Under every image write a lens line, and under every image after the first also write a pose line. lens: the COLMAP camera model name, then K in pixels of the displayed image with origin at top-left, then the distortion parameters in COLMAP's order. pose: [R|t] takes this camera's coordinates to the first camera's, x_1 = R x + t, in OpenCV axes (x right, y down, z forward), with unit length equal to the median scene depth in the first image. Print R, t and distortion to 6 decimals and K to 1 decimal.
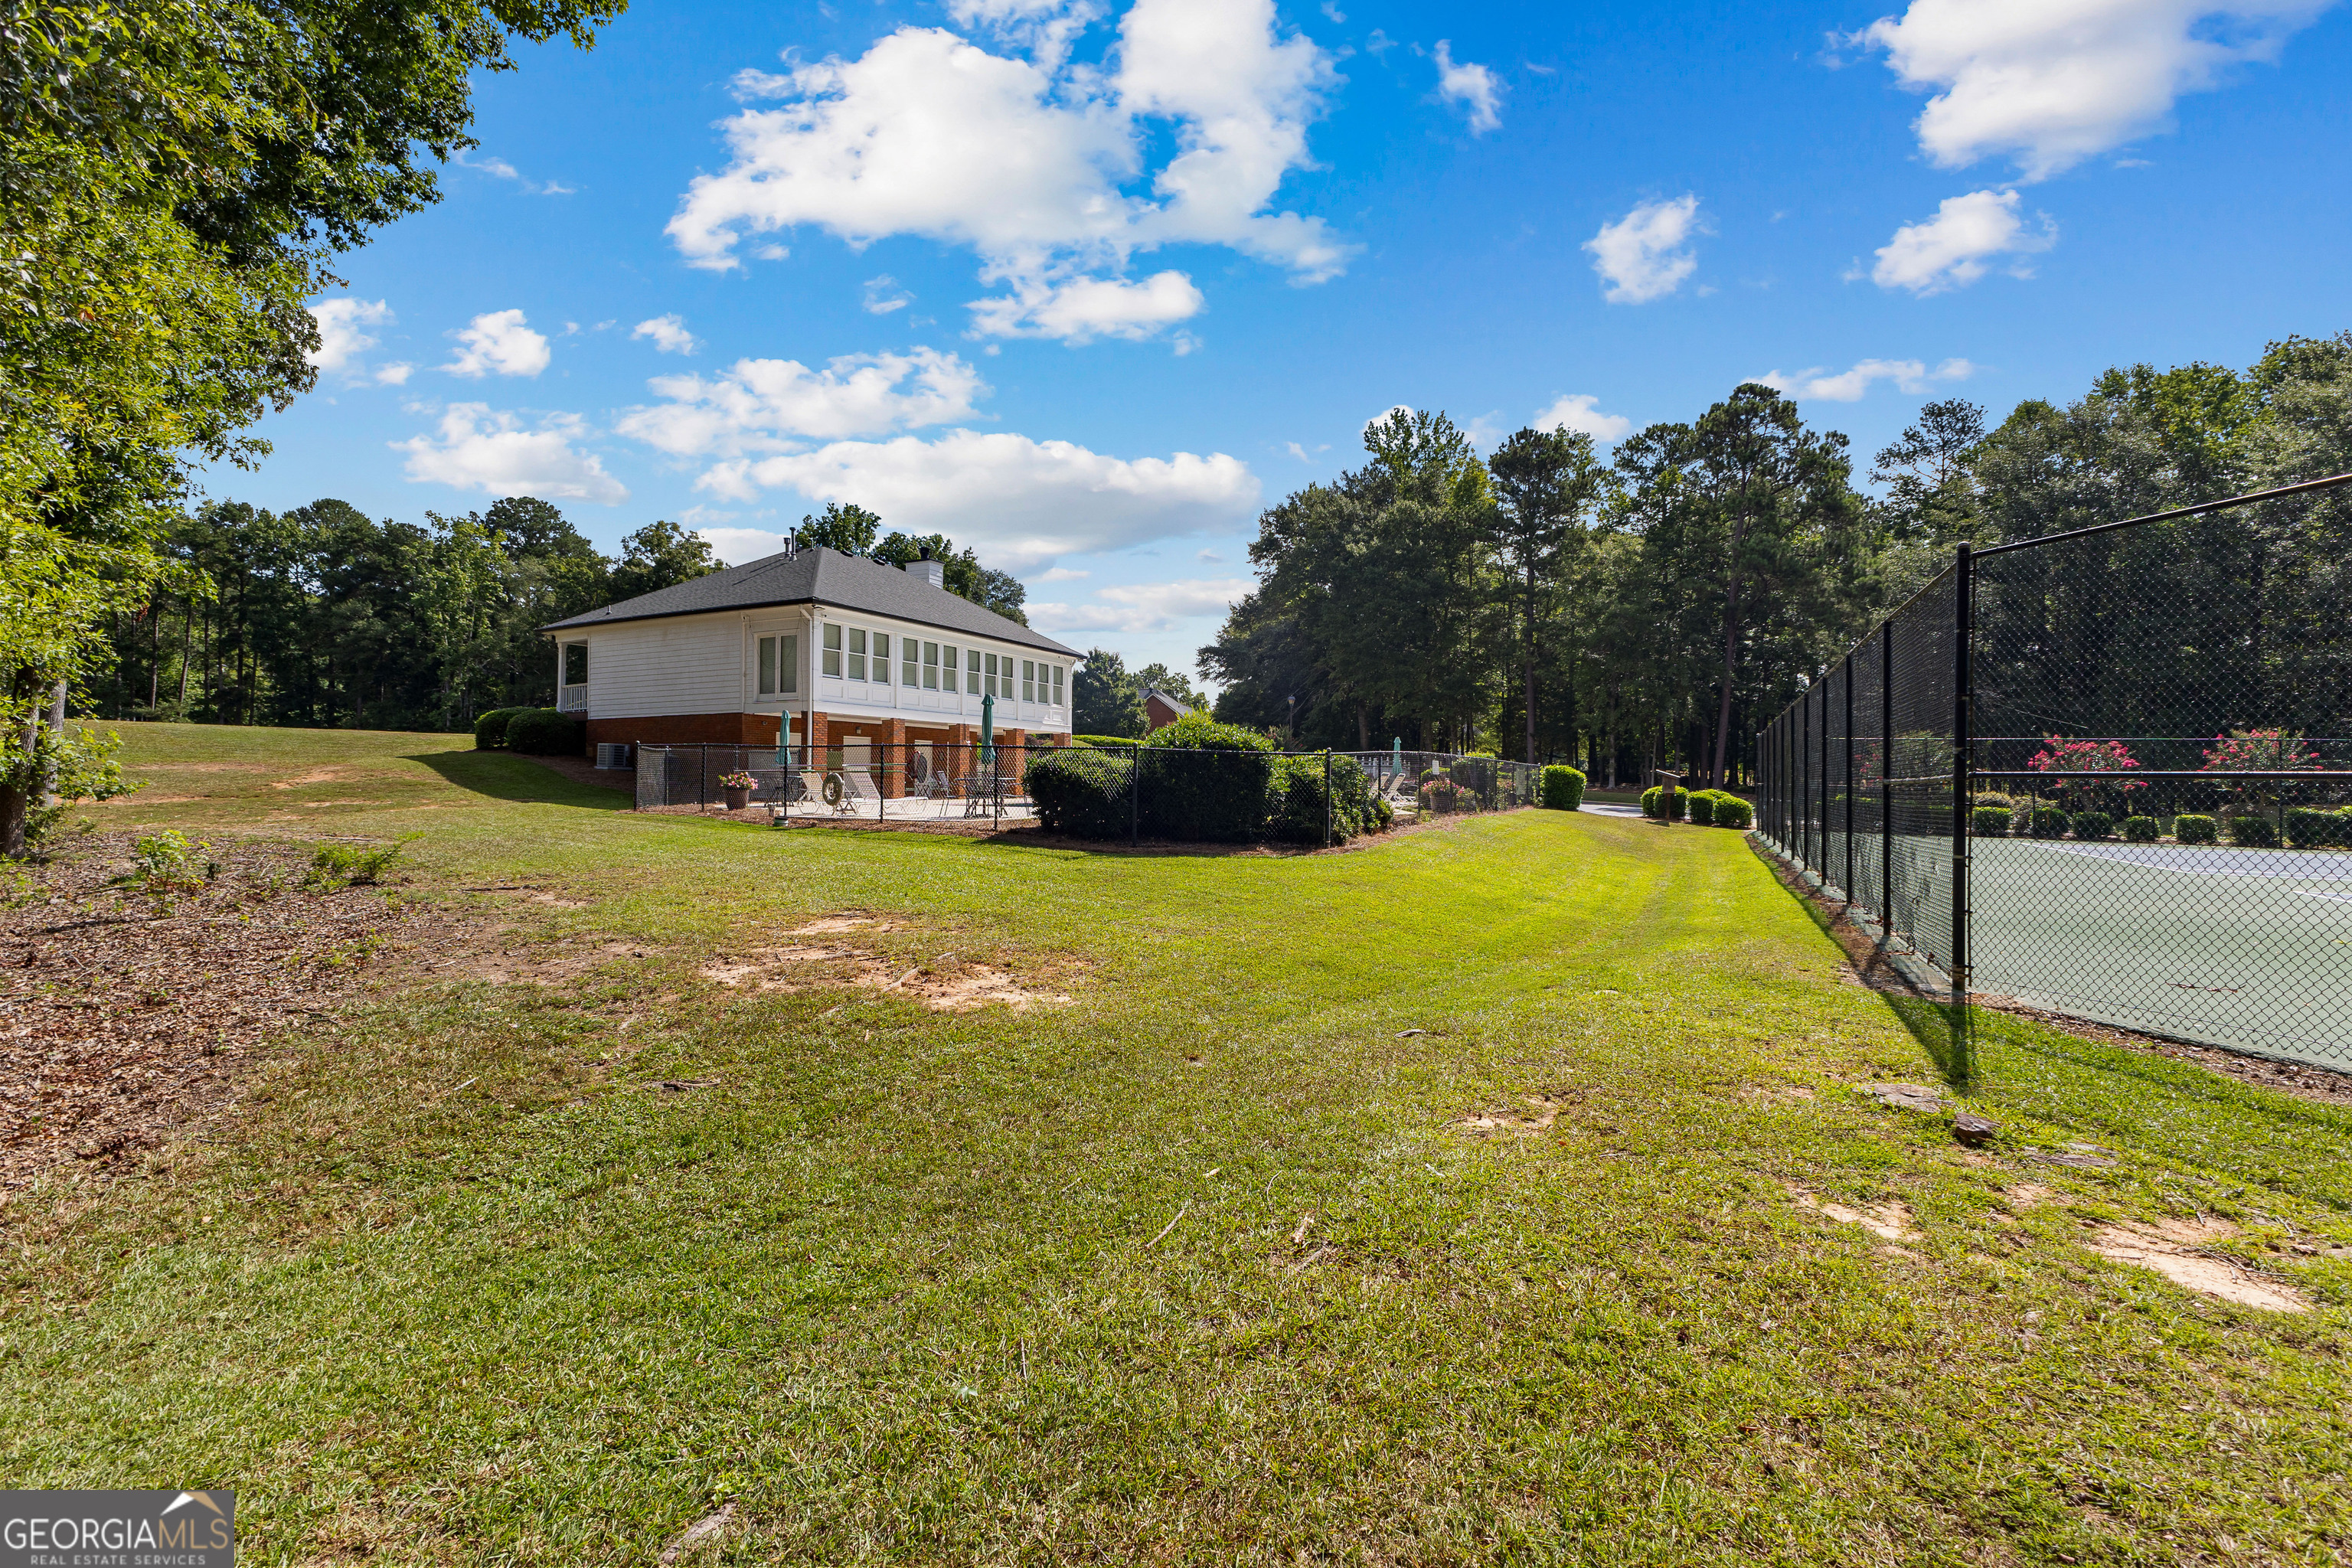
lens RADIAL K [[1003.2, 0, 1181.6], [0, 1003.2, 775.7], [0, 0, 1]] dist [0.003301, -0.001060]
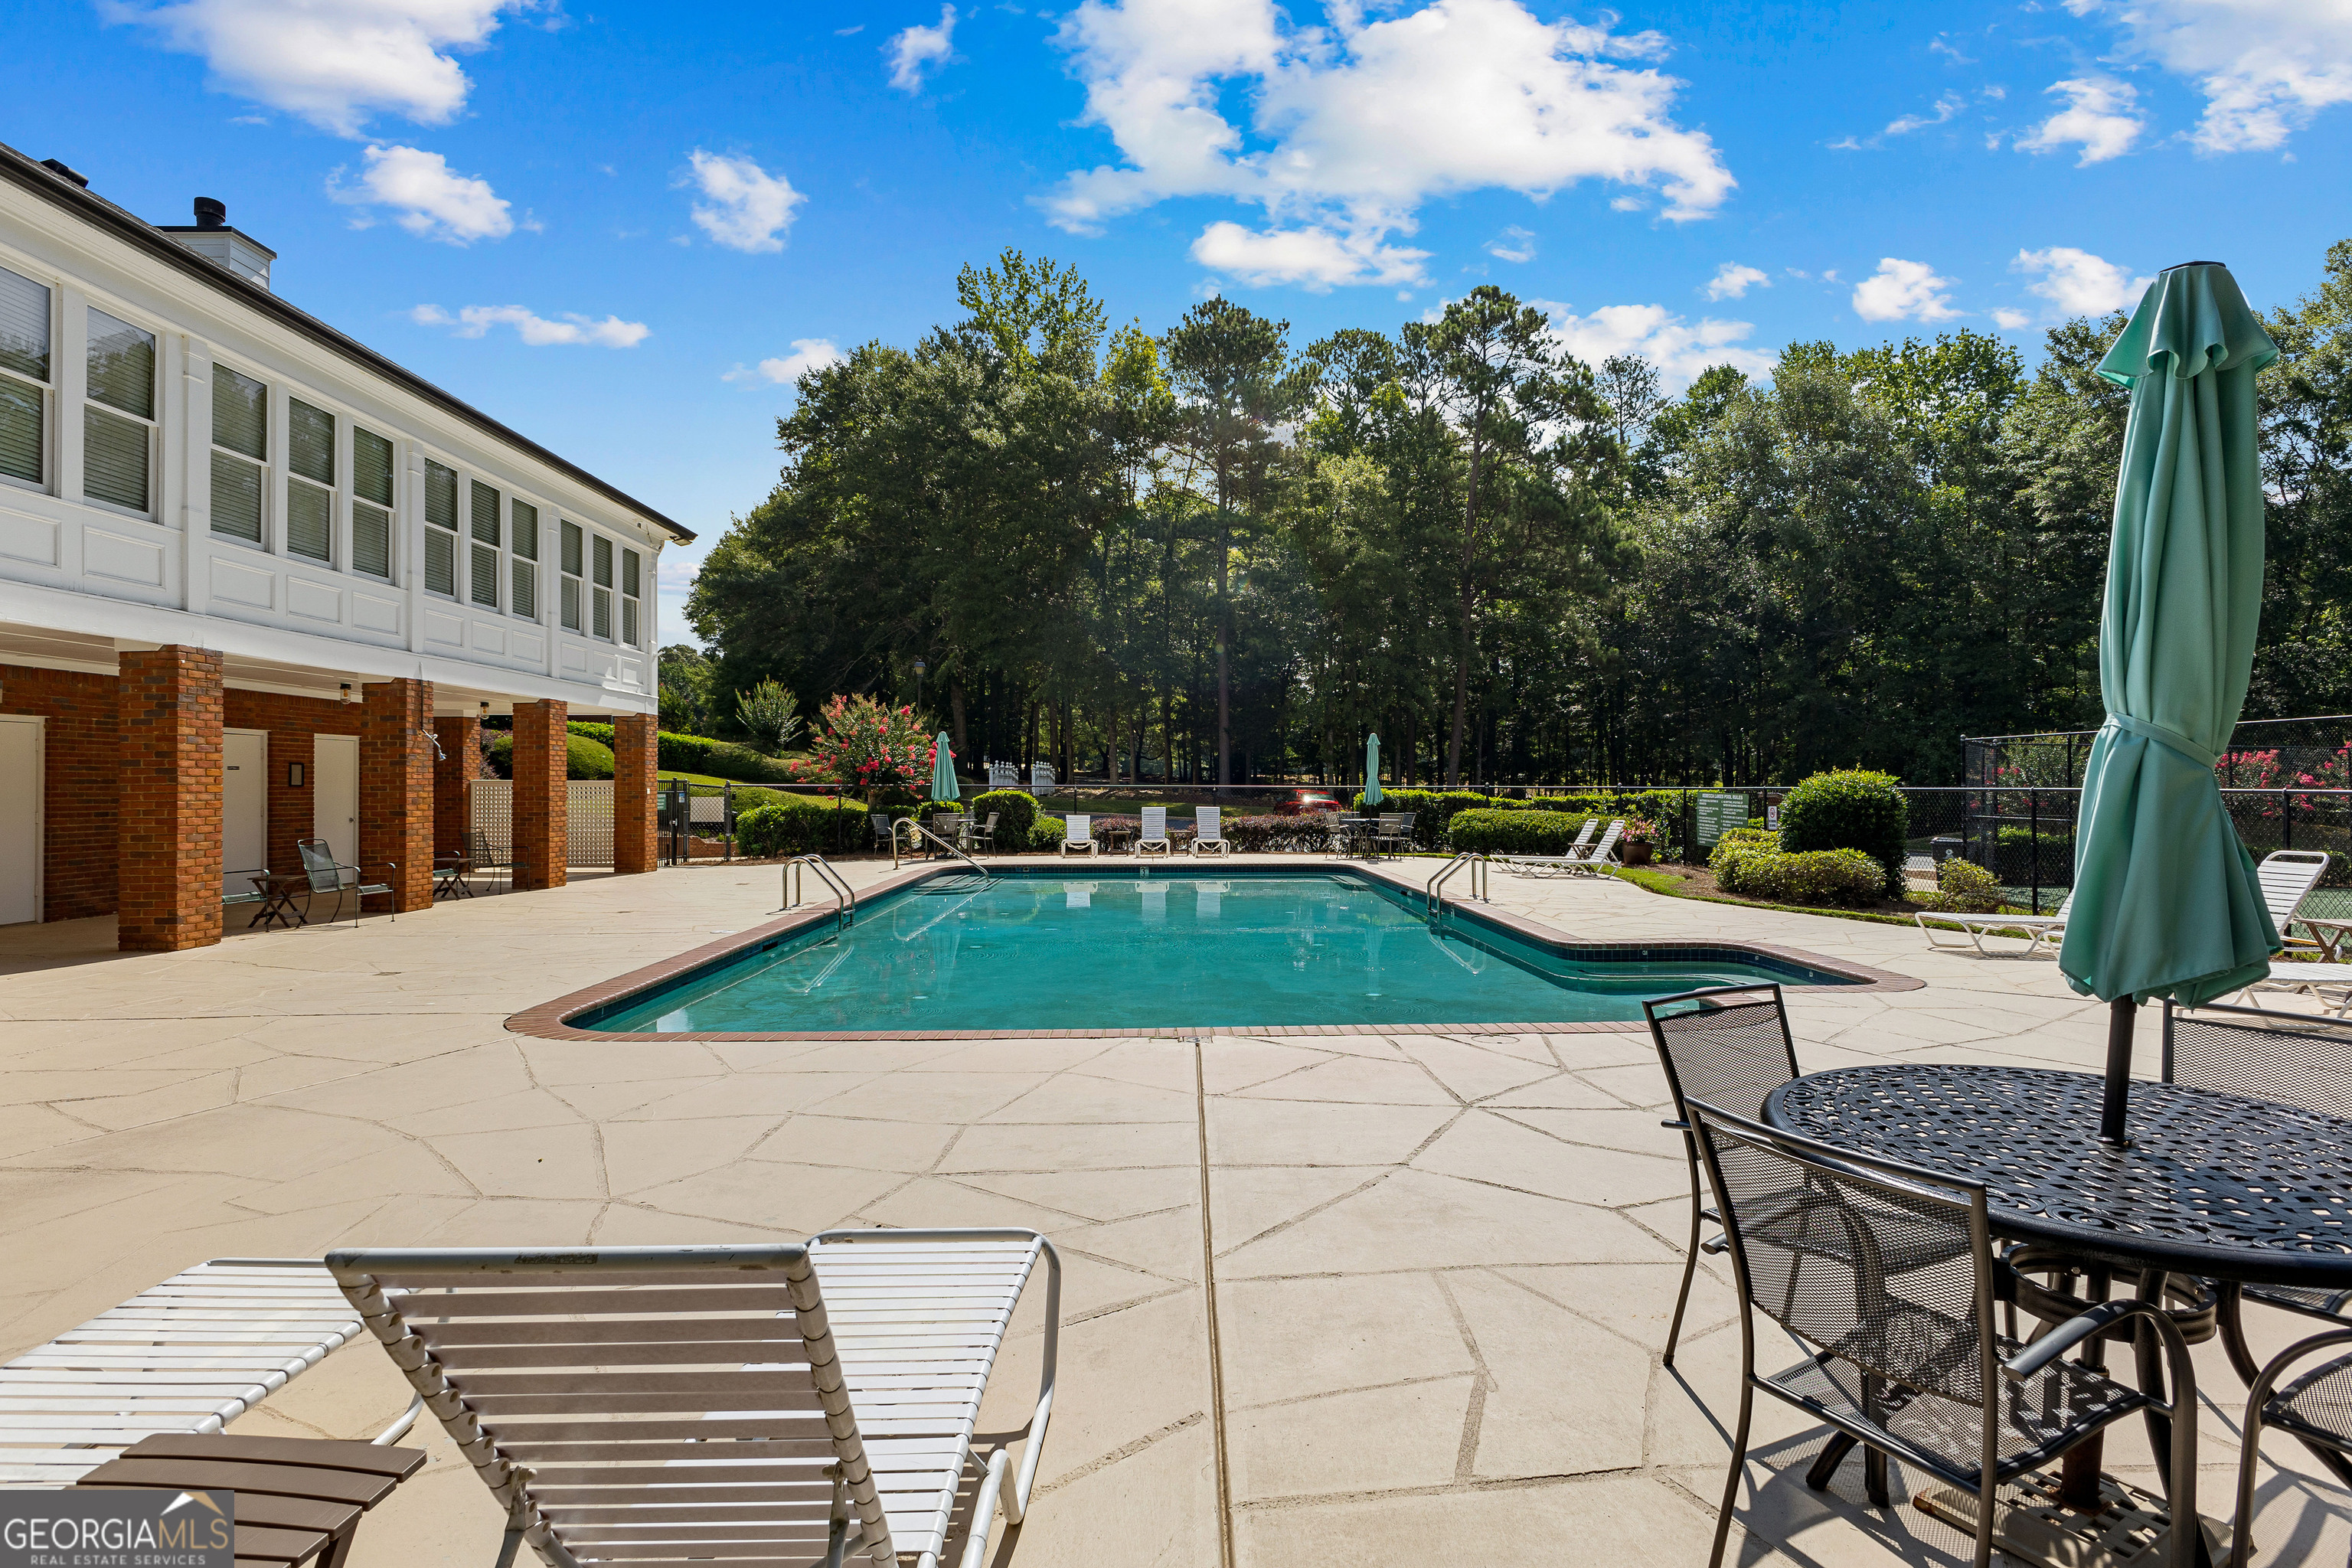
lens RADIAL K [[1210.8, 0, 1176.0], [0, 1210.8, 784.0], [0, 0, 1]] dist [-0.002622, -0.000458]
pose [[0.881375, -0.007007, 0.472365, -0.089516], [0.003062, 0.999954, 0.009119, -0.010198], [-0.472407, -0.006591, 0.881356, 0.258675]]
